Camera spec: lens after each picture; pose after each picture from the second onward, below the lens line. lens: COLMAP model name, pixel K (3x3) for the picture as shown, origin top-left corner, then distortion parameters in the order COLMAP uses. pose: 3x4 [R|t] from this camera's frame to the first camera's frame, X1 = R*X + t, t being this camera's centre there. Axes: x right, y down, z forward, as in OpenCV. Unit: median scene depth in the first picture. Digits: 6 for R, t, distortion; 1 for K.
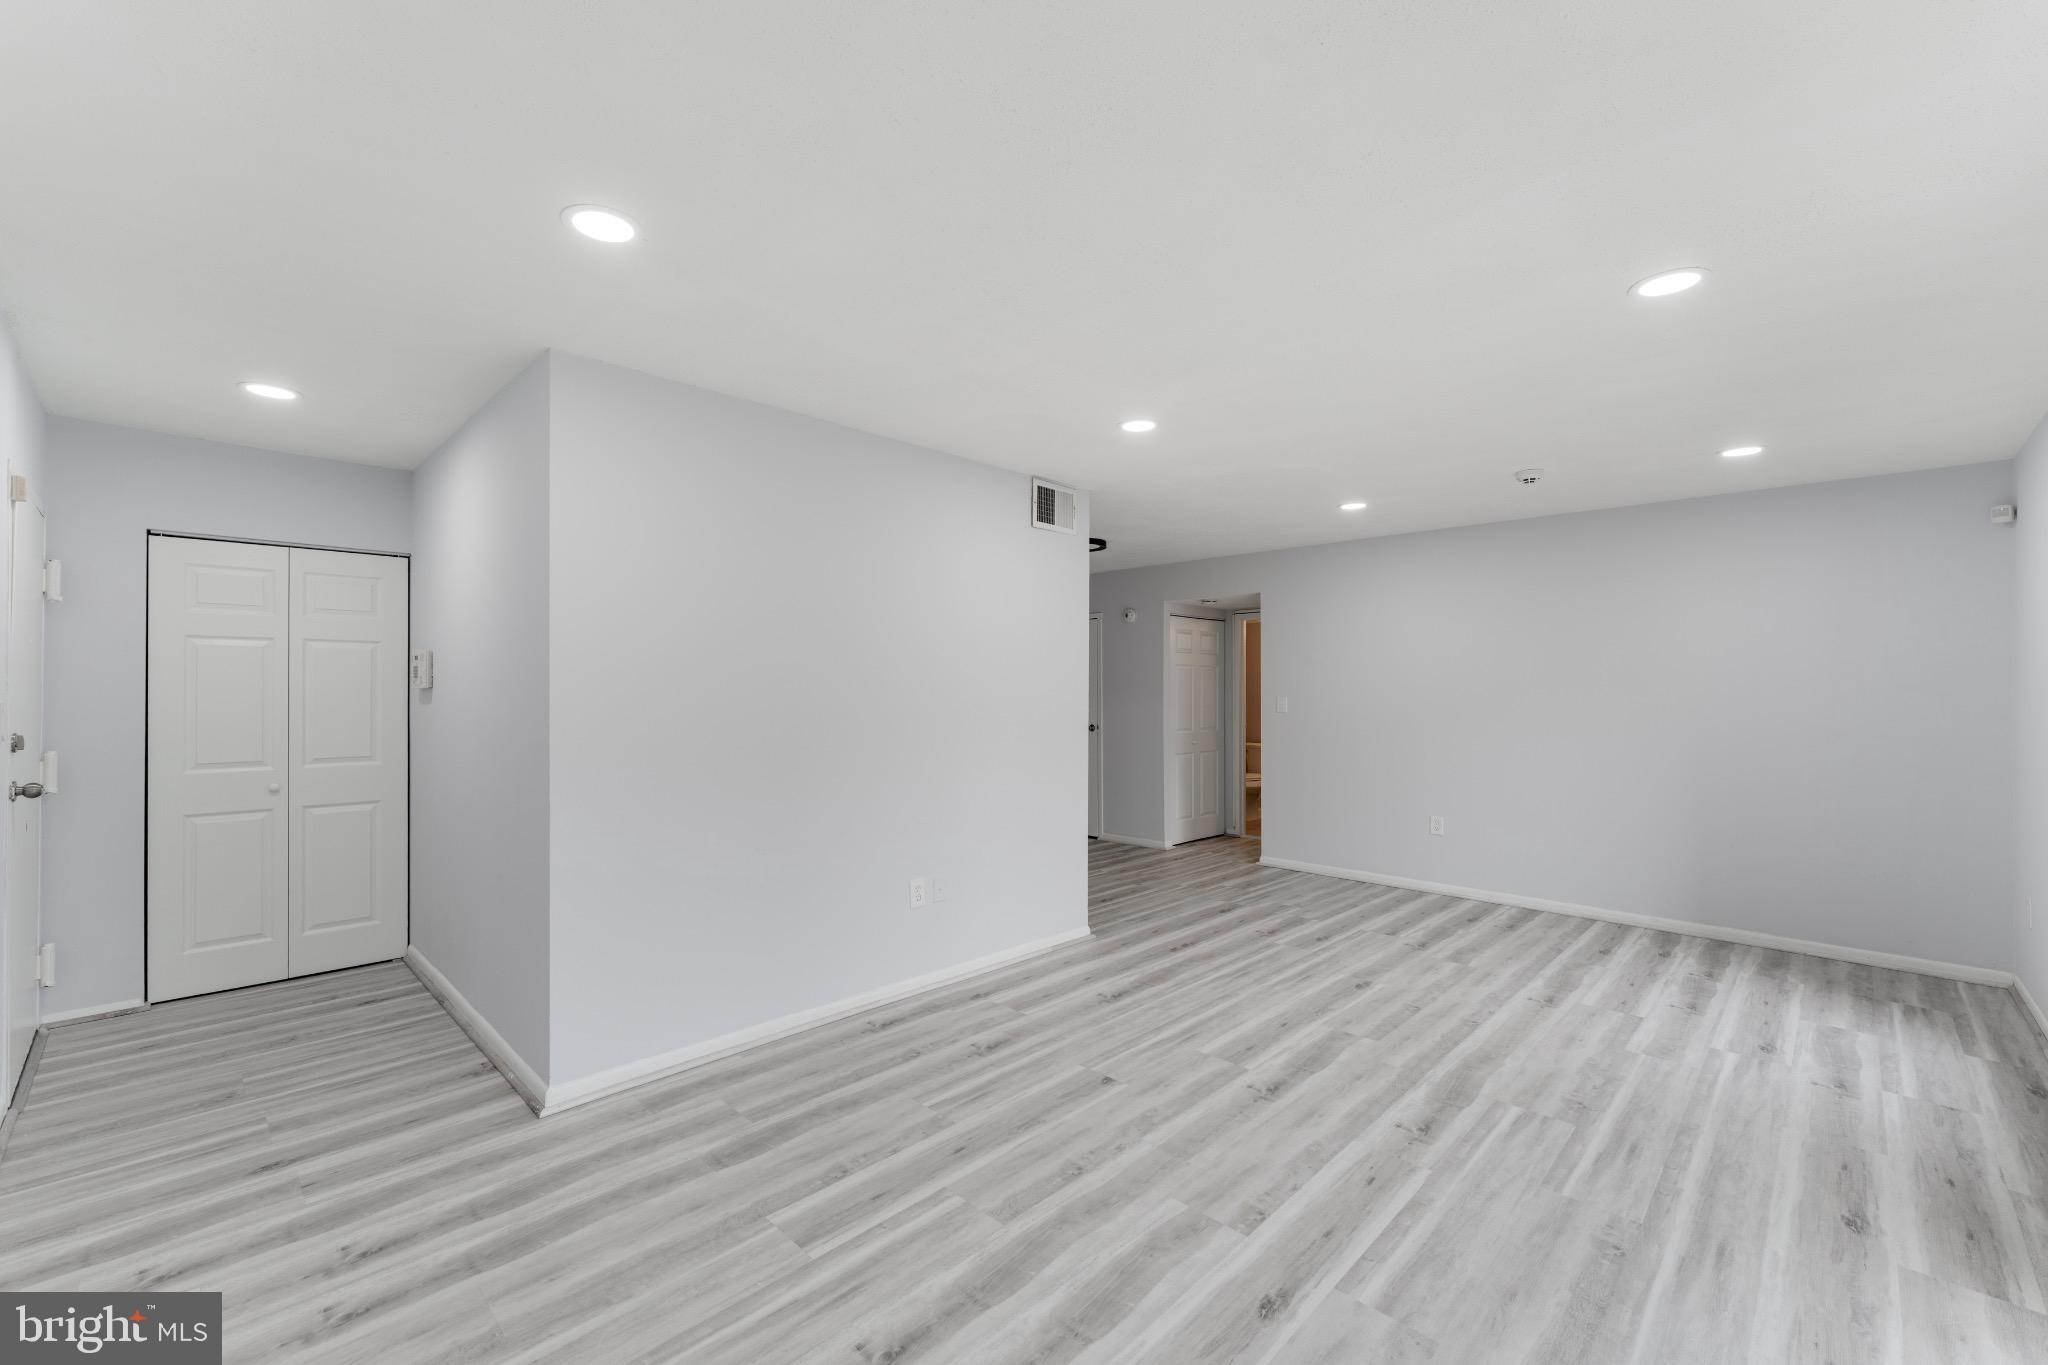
lens RADIAL K [[835.3, 0, 1020.2], [0, 835.3, 696.0], [0, 0, 1]] dist [-0.001353, -0.000097]
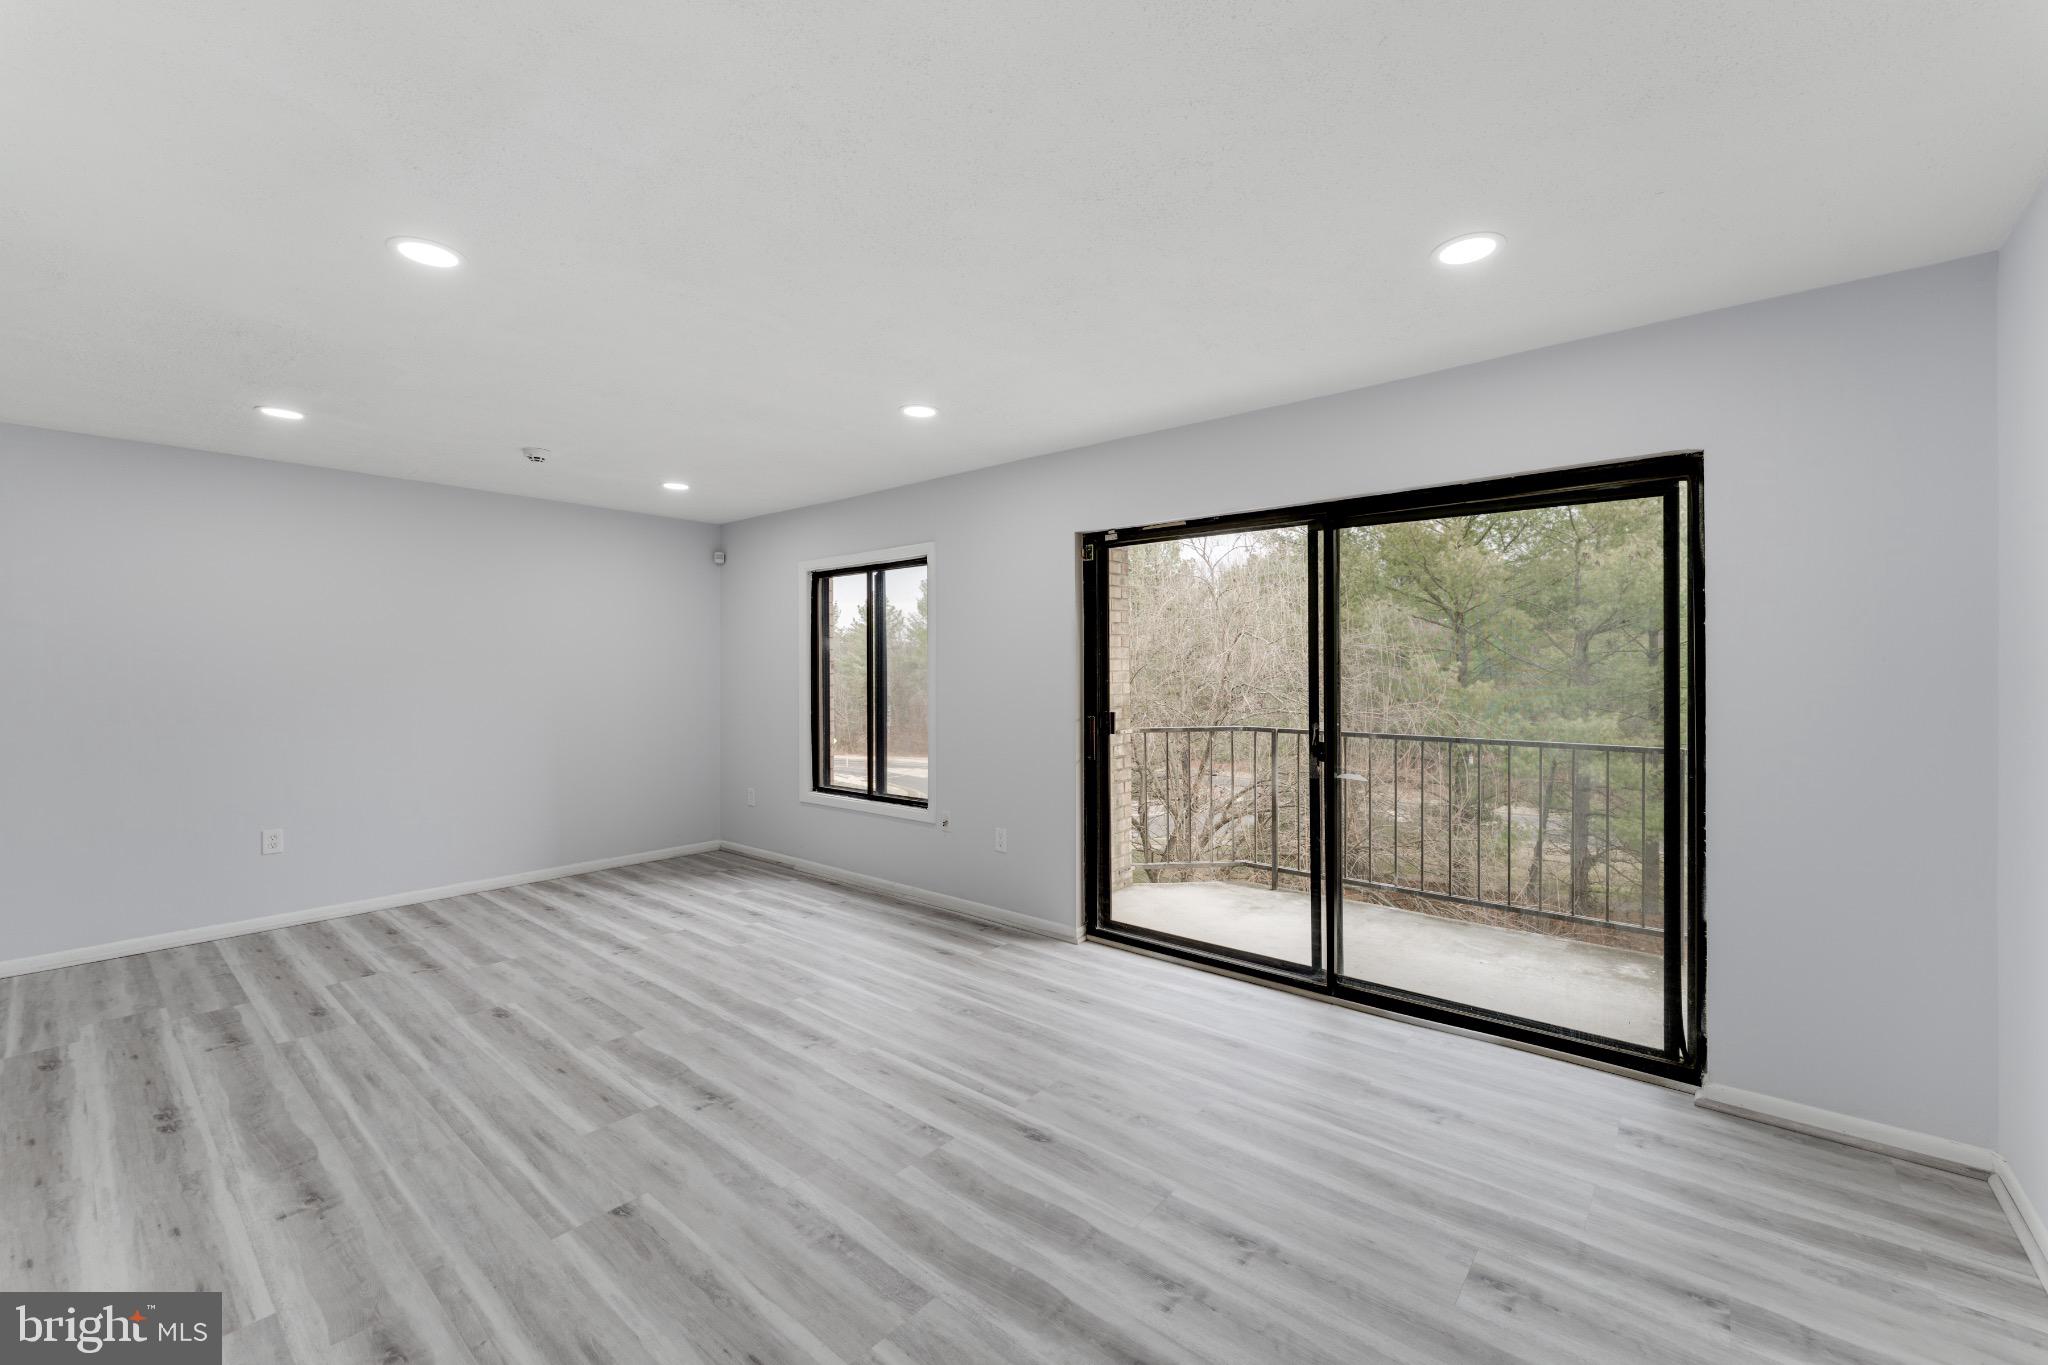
lens RADIAL K [[835.3, 0, 1019.4], [0, 835.3, 665.3], [0, 0, 1]] dist [-0.001353, -0.000097]
pose [[-0.080291, 0.001620, 0.996770, -0.544371], [0.008355, 0.999965, -0.000953, -0.003019], [-0.996736, 0.008252, -0.080302, 0.611028]]
